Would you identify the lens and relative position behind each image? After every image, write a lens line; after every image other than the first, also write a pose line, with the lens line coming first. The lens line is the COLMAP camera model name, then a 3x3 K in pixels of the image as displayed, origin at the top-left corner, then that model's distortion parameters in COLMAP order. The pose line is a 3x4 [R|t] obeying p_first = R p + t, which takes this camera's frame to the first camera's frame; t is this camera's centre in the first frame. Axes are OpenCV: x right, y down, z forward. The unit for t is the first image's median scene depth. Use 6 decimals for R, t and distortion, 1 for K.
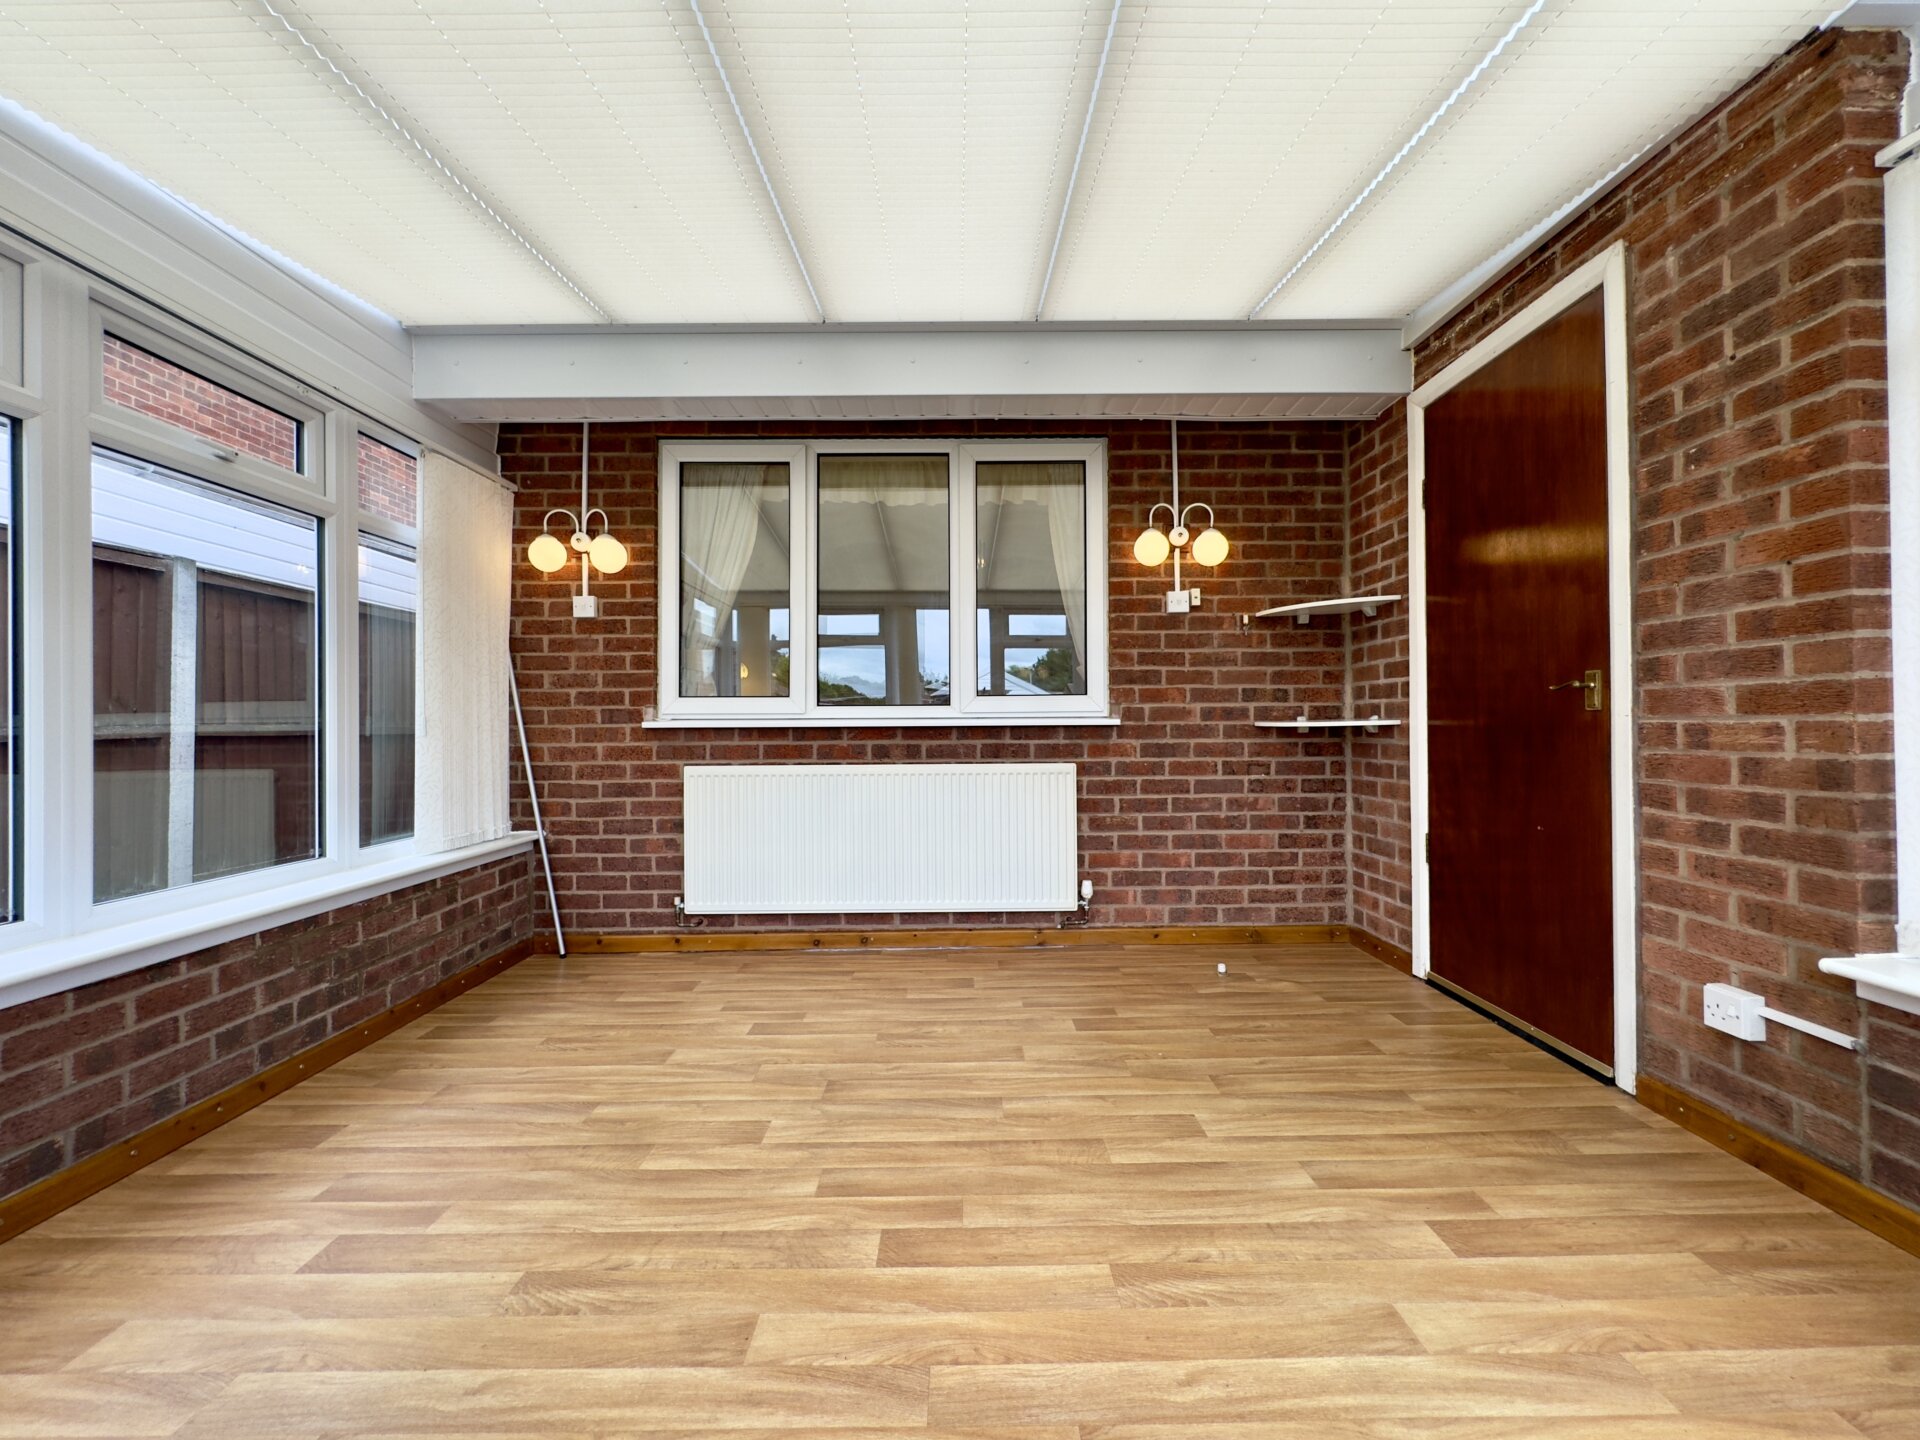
lens RADIAL K [[765.9, 0, 958.5], [0, 765.9, 724.6], [0, 0, 1]] dist [-0.001320, 0.000252]
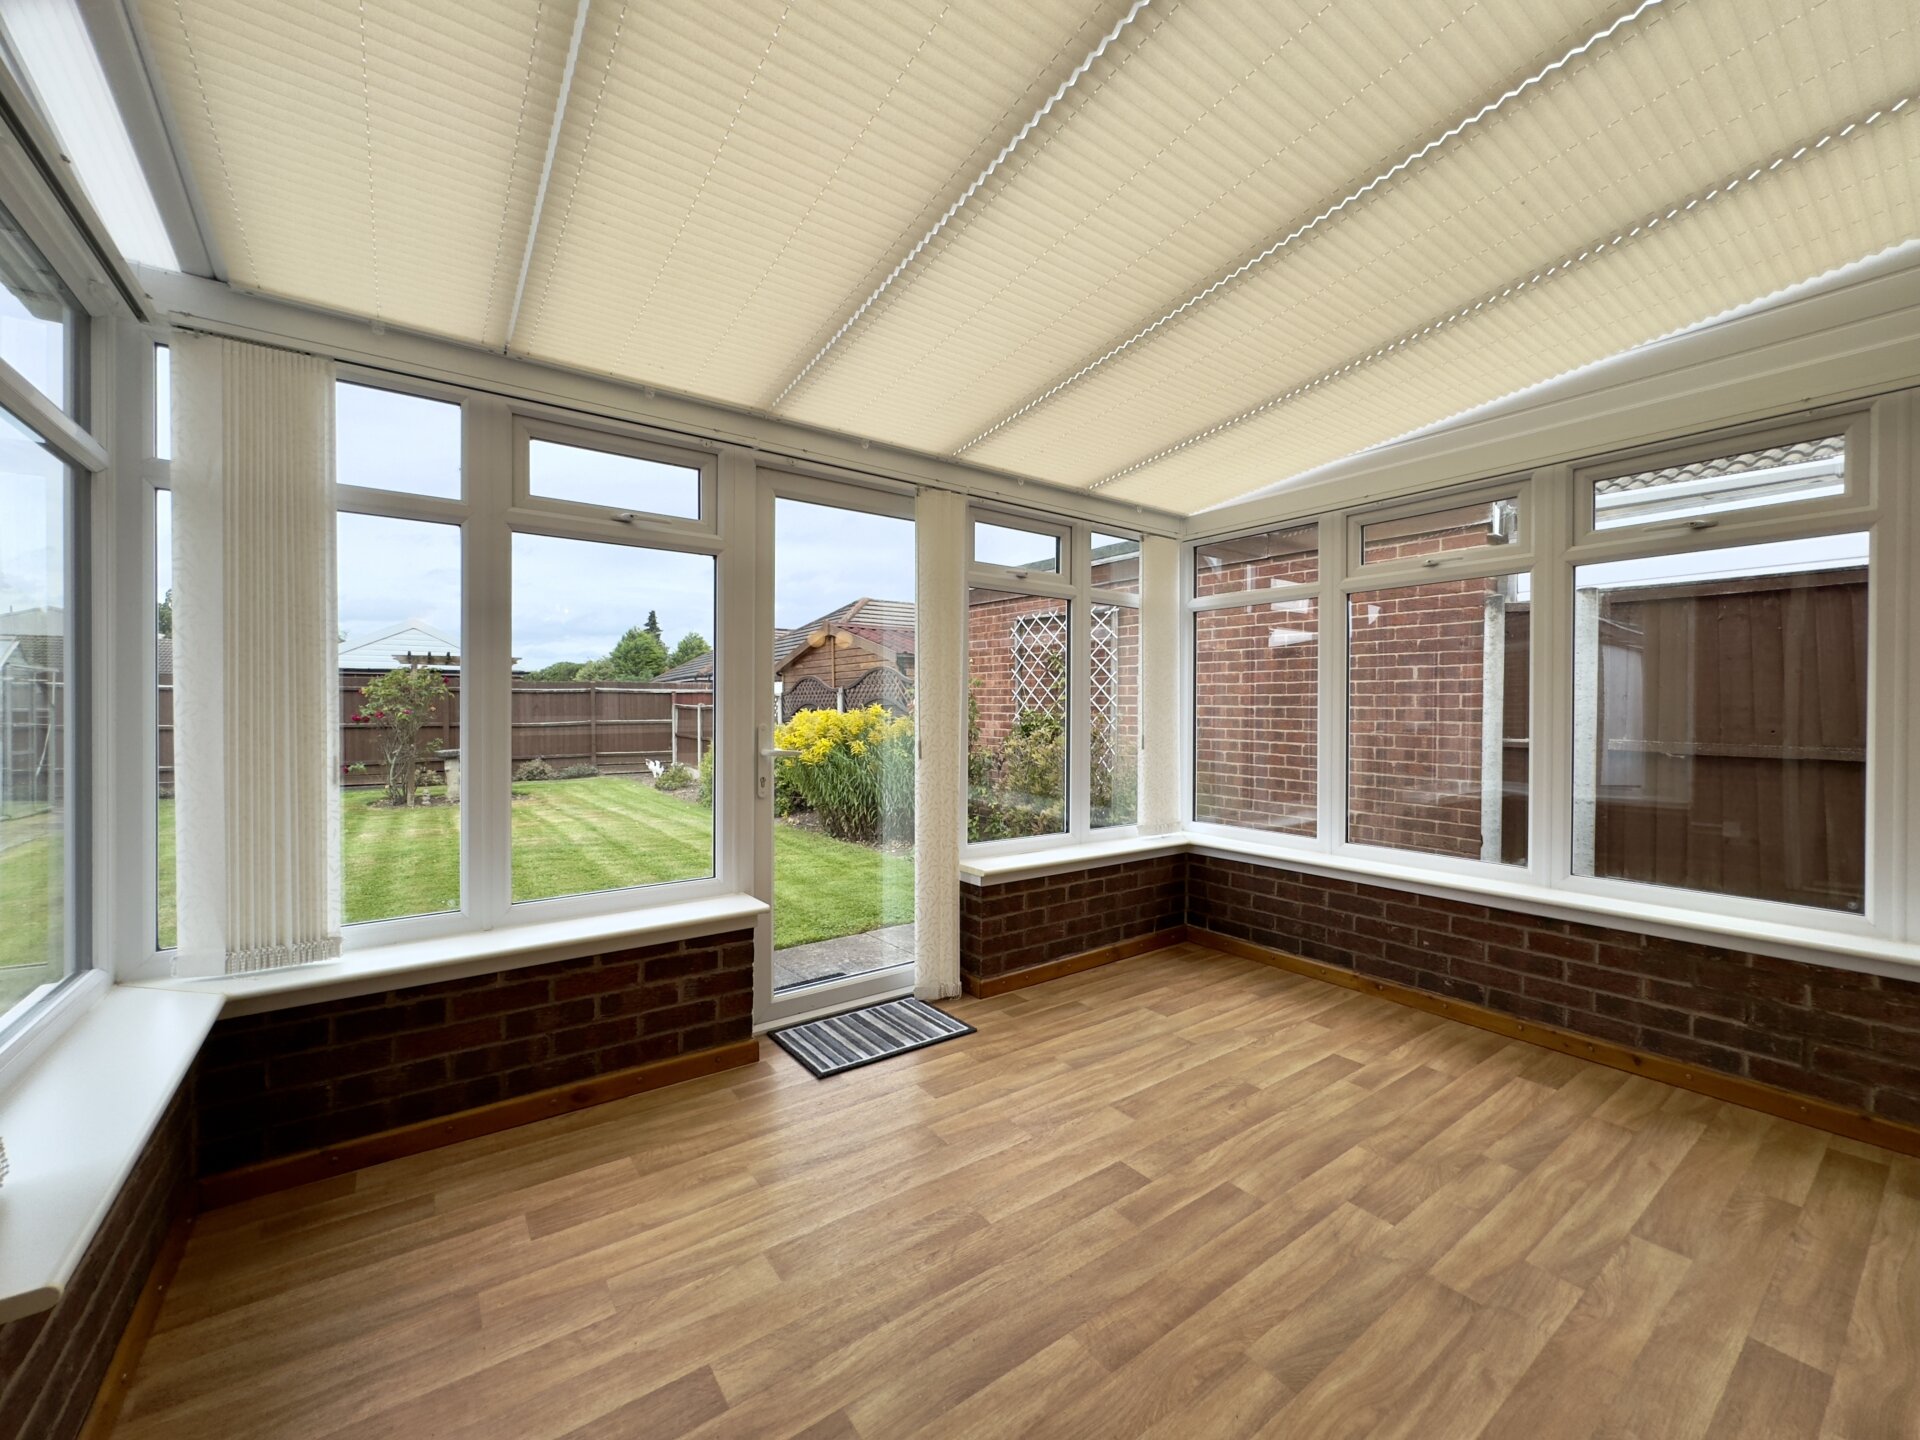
lens RADIAL K [[765.9, 0, 960.3], [0, 765.9, 714.7], [0, 0, 1]] dist [-0.001320, 0.000252]
pose [[-0.811496, 0.011018, -0.584254, 0.771565], [0.007942, 0.999938, 0.007826, -0.107662], [0.584304, 0.001710, -0.811533, 1.596587]]
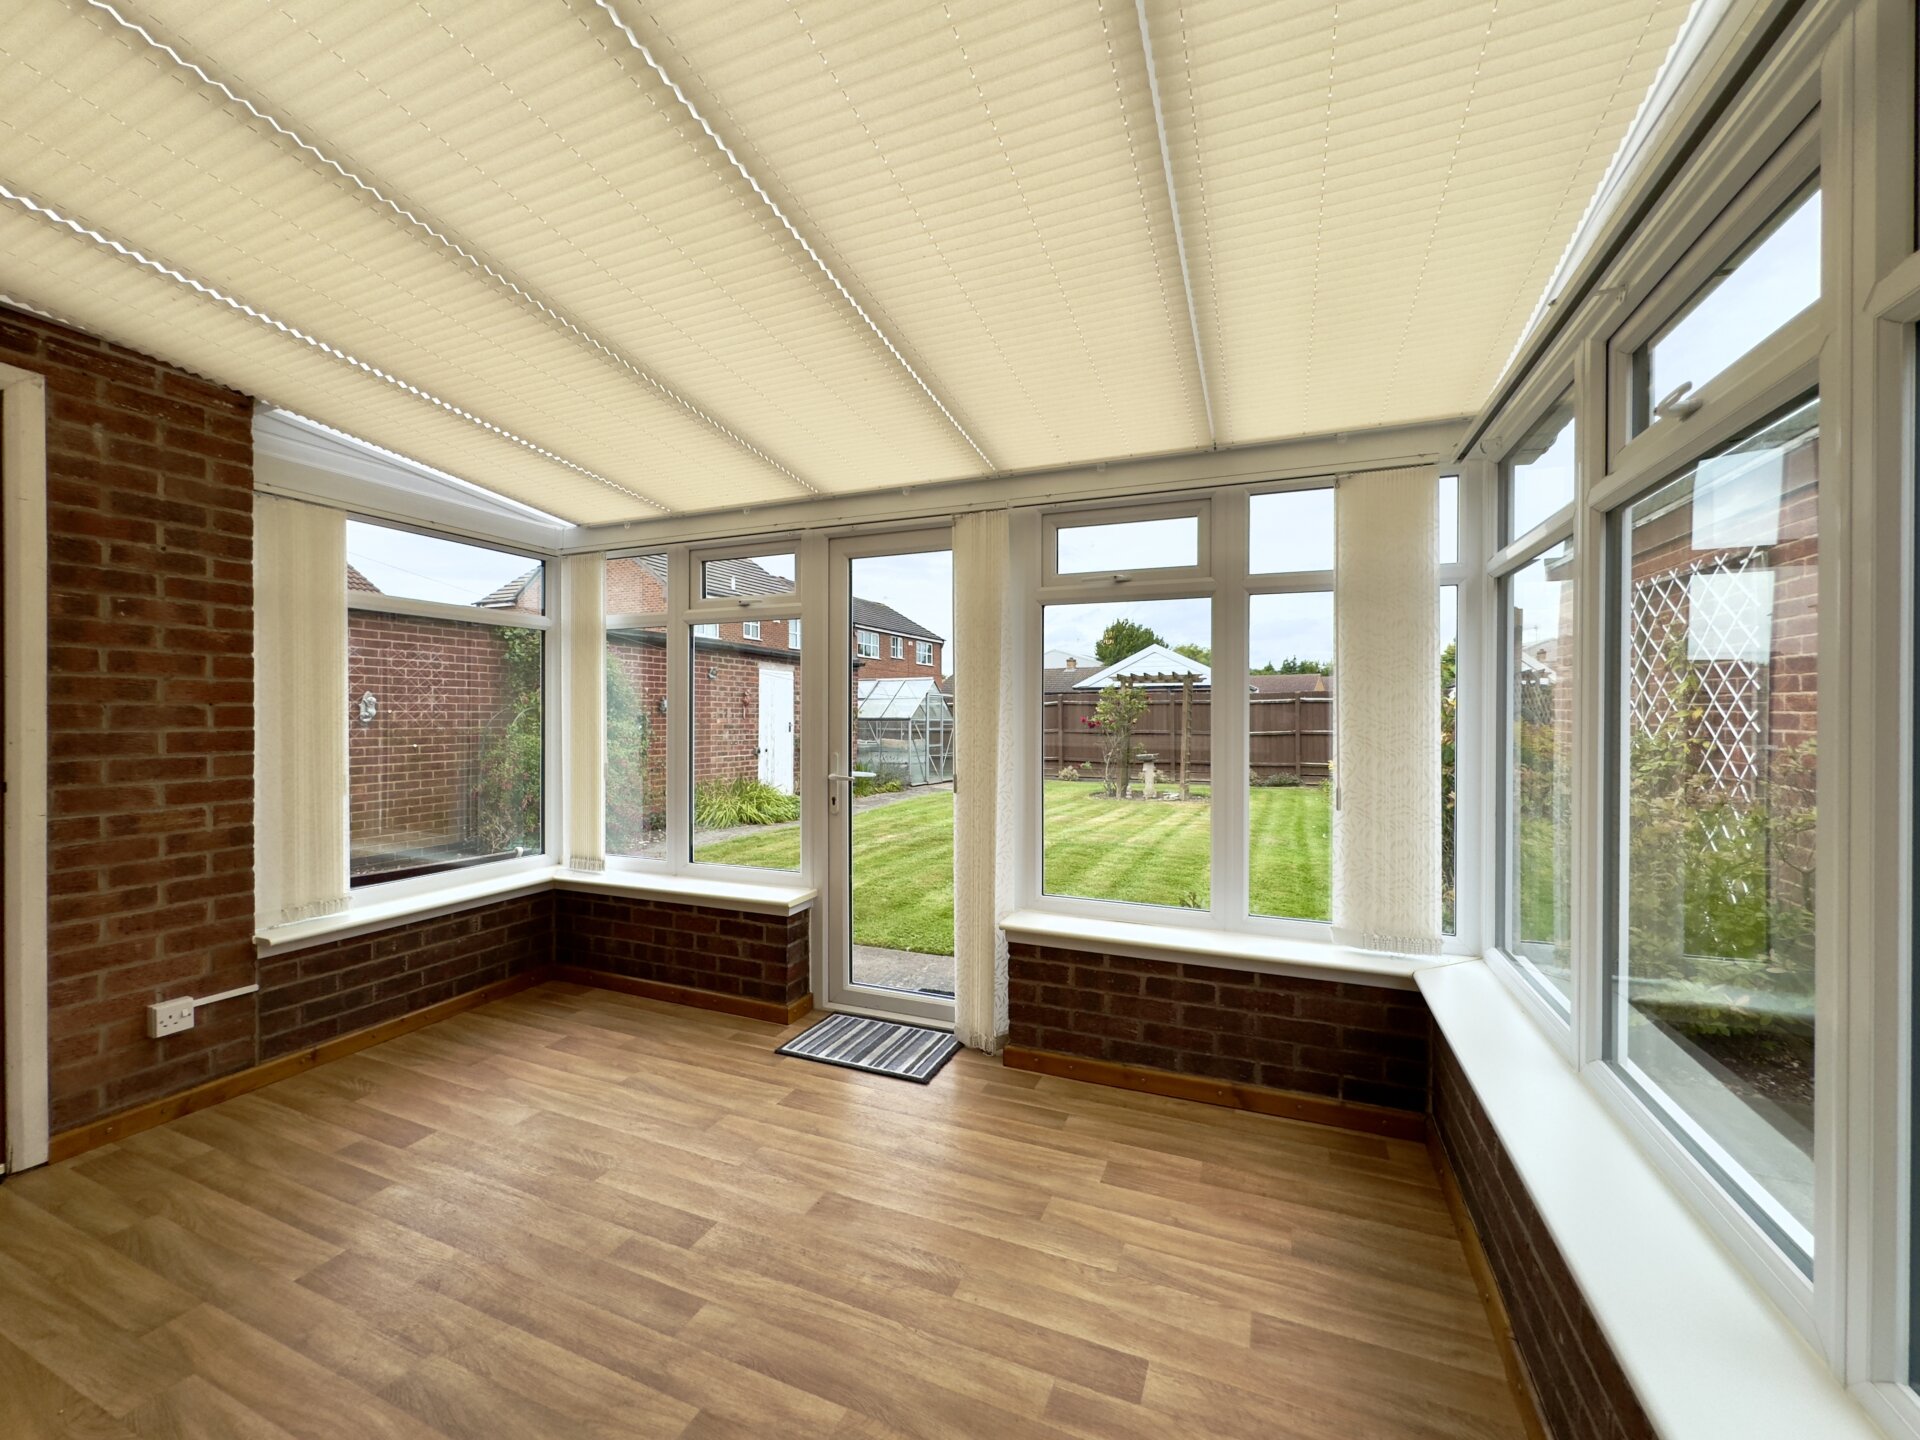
lens RADIAL K [[765.9, 0, 956.3], [0, 765.9, 714.8], [0, 0, 1]] dist [-0.001320, 0.000252]
pose [[-0.920465, 0.008203, 0.390740, -0.847777], [0.006190, 0.999960, -0.006412, -0.158319], [-0.390777, -0.003483, -0.920479, 1.700614]]
